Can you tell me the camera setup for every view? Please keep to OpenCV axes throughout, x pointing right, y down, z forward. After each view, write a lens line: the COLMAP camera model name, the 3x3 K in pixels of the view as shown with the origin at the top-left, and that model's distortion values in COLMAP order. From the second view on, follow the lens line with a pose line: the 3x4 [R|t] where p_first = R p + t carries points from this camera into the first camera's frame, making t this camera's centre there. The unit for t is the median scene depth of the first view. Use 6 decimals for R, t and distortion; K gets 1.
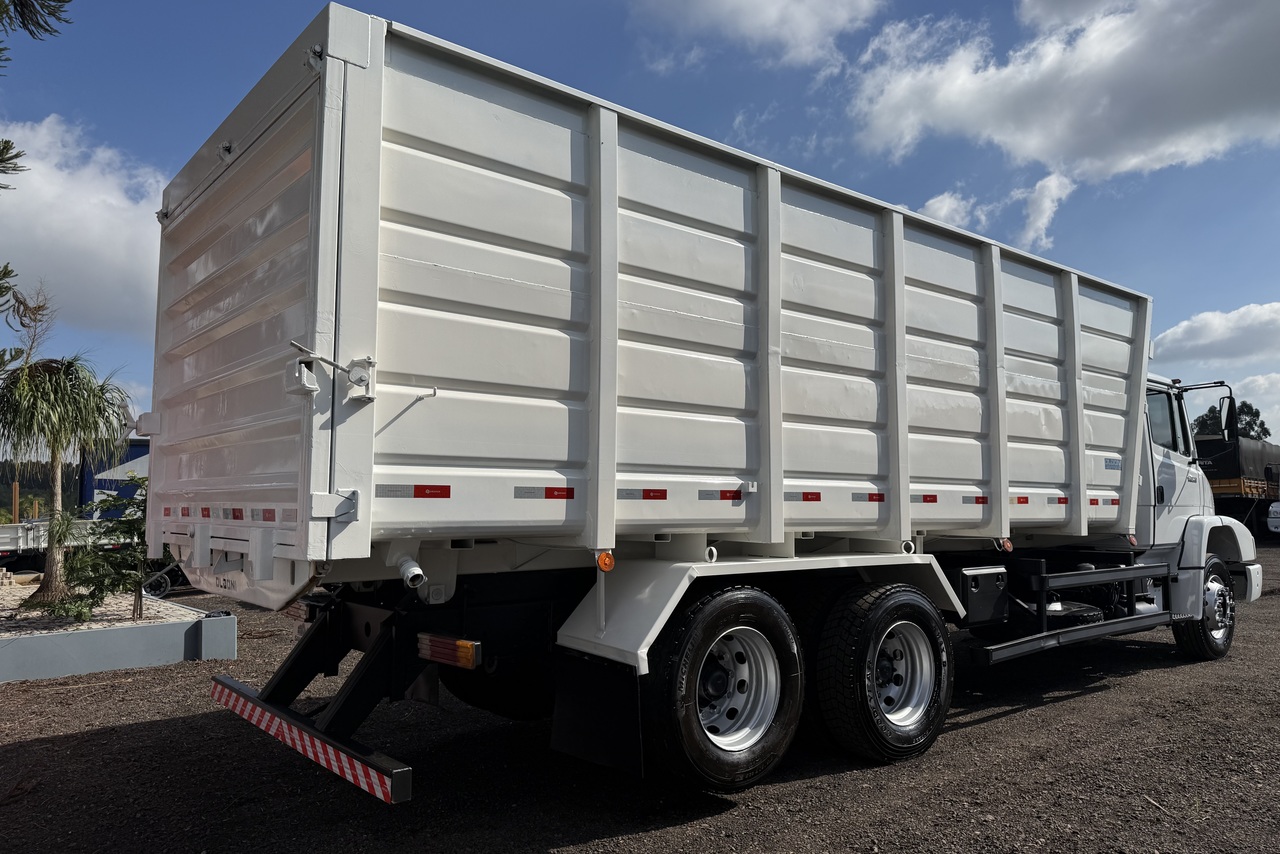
lens RADIAL K [[906.2, 0, 617.5], [0, 906.2, 431.9], [0, 0, 1]] dist [0.038056, -0.055166]
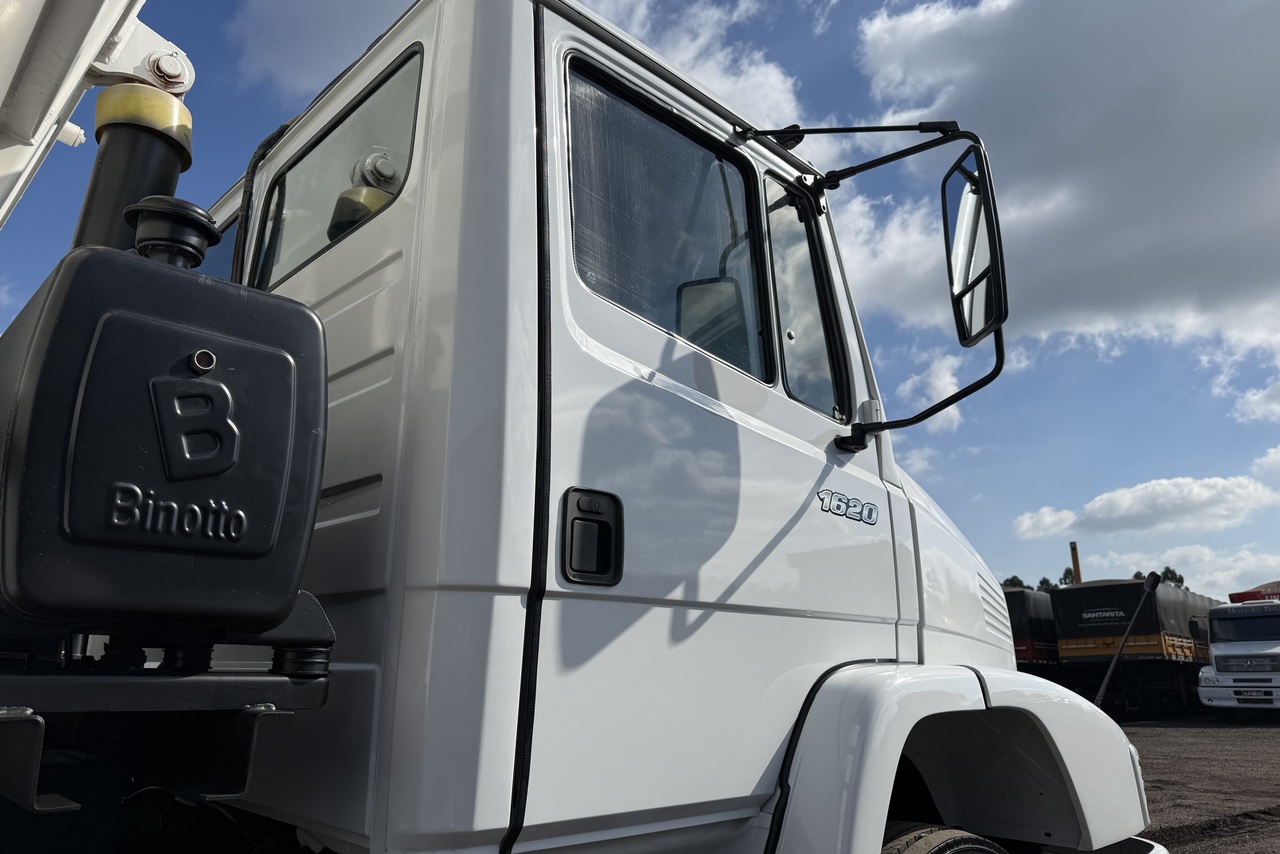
lens RADIAL K [[906.2, 0, 640.8], [0, 906.2, 424.9], [0, 0, 1]] dist [0.038056, -0.055166]
pose [[0.996420, 0.031129, 0.078600, 0.895069], [-0.016439, 0.983338, -0.181042, 0.120695], [-0.082926, 0.179102, 0.980329, 1.233138]]
